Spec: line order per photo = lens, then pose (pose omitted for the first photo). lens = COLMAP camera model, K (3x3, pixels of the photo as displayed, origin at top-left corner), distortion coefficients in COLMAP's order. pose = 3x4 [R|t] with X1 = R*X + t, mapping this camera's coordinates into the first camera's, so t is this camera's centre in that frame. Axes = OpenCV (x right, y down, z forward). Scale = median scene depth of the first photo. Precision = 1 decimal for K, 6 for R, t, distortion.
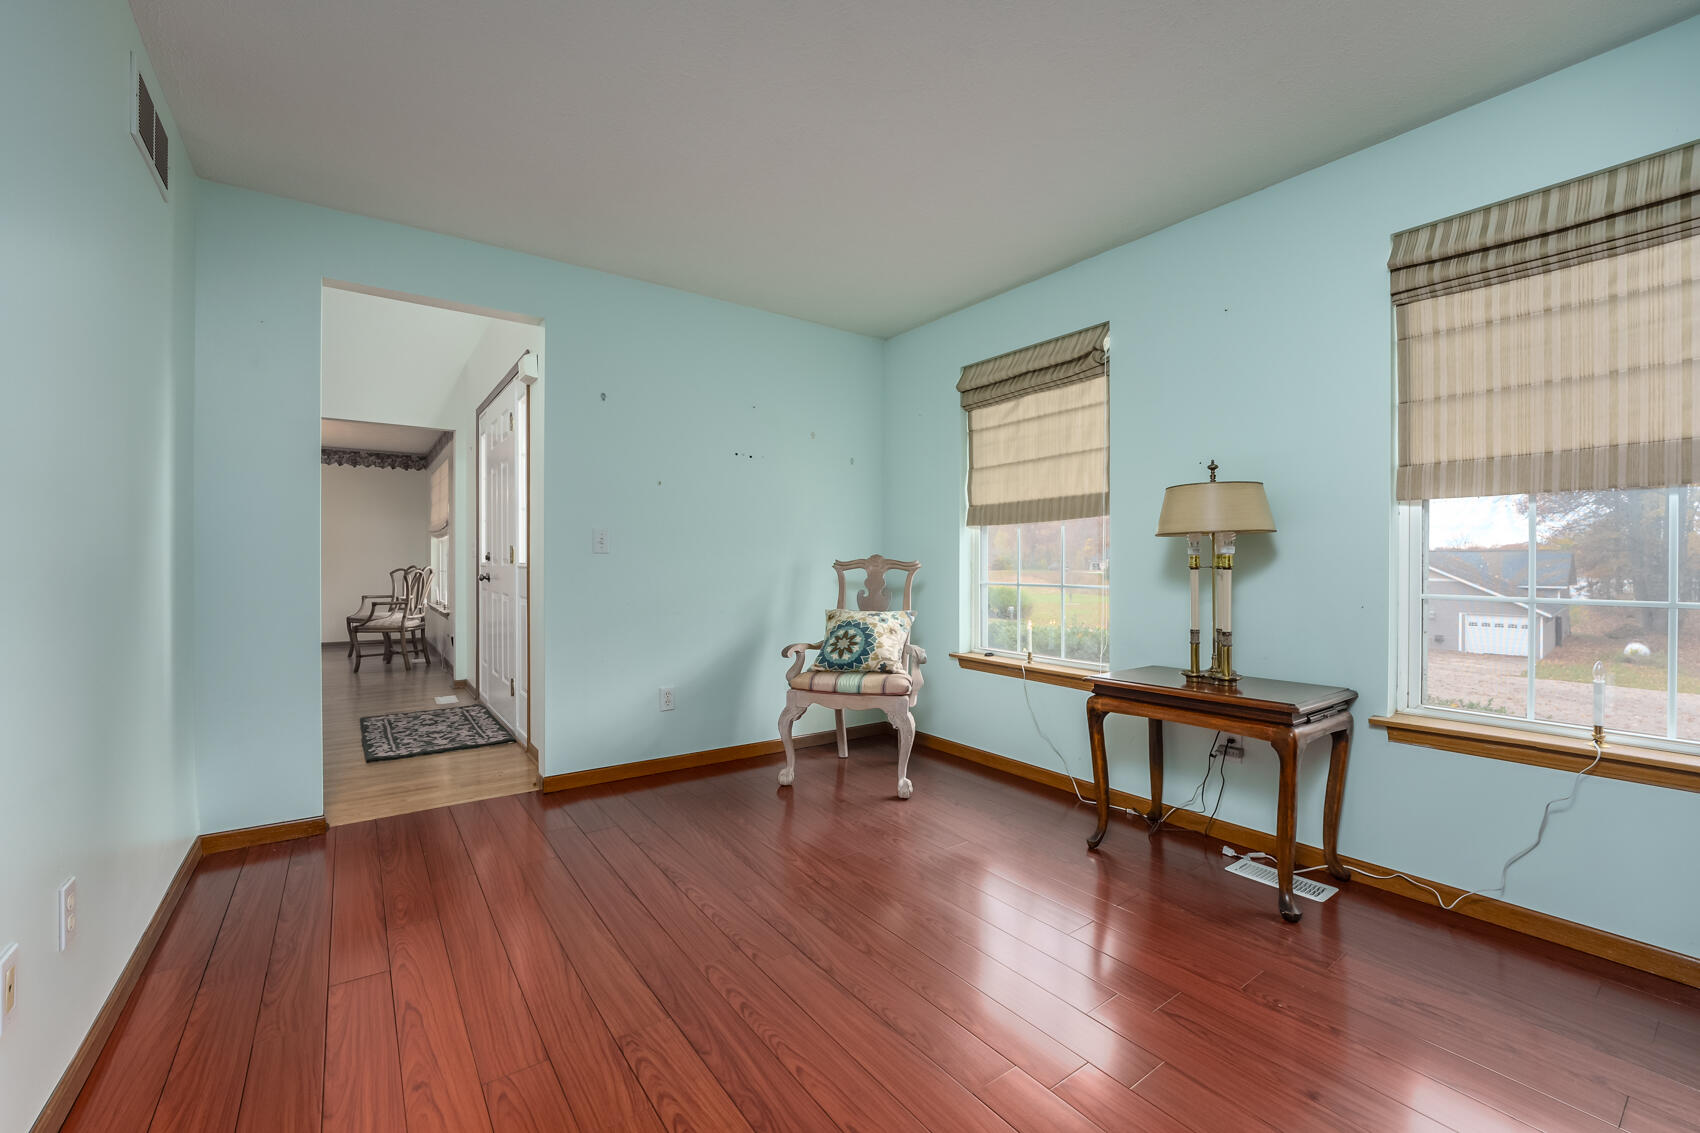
lens RADIAL K [[705.5, 0, 850.0], [0, 705.5, 566.5], [0, 0, 1]] dist [-0.013880, 0.000074]
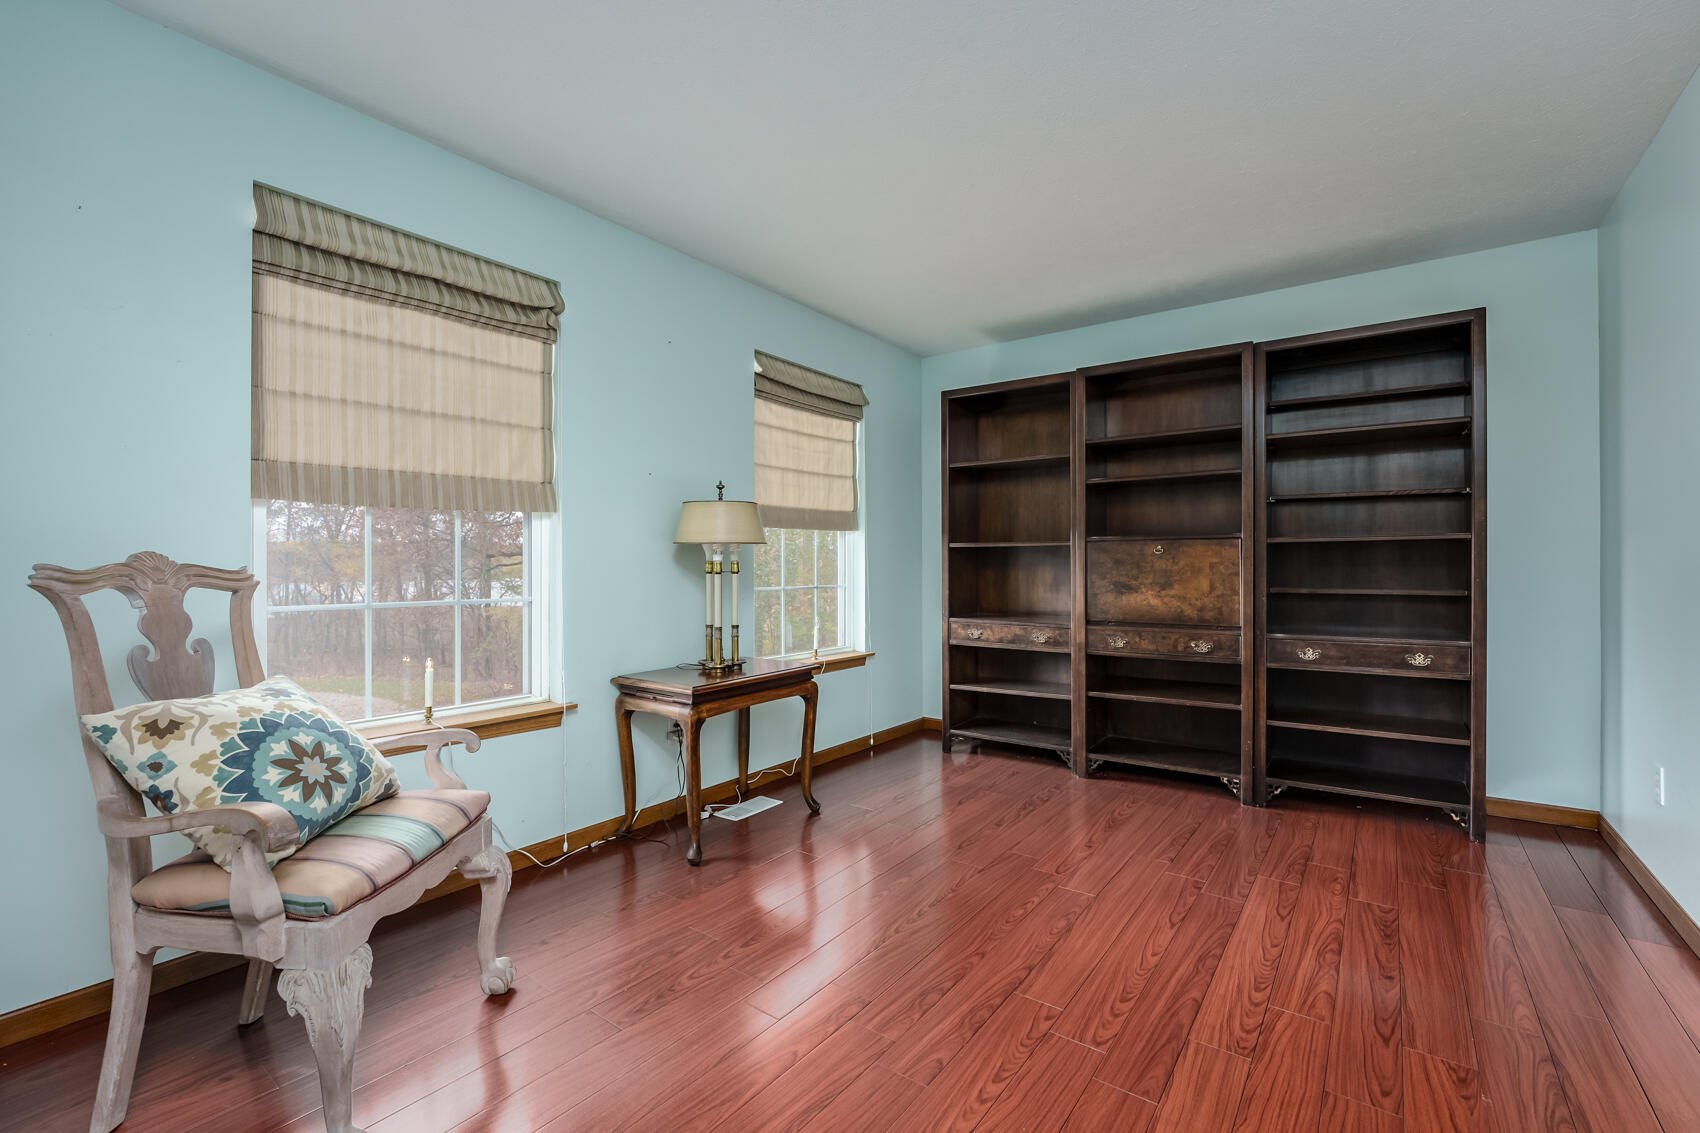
lens RADIAL K [[736.1, 0, 850.0], [0, 736.1, 566.5], [0, 0, 1]] dist [-0.004135, -0.000304]
pose [[-0.307940, -0.004617, 0.951395, -0.722429], [0.003928, 0.999974, 0.006124, -0.015387], [-0.951398, 0.005623, -0.307914, 1.173776]]
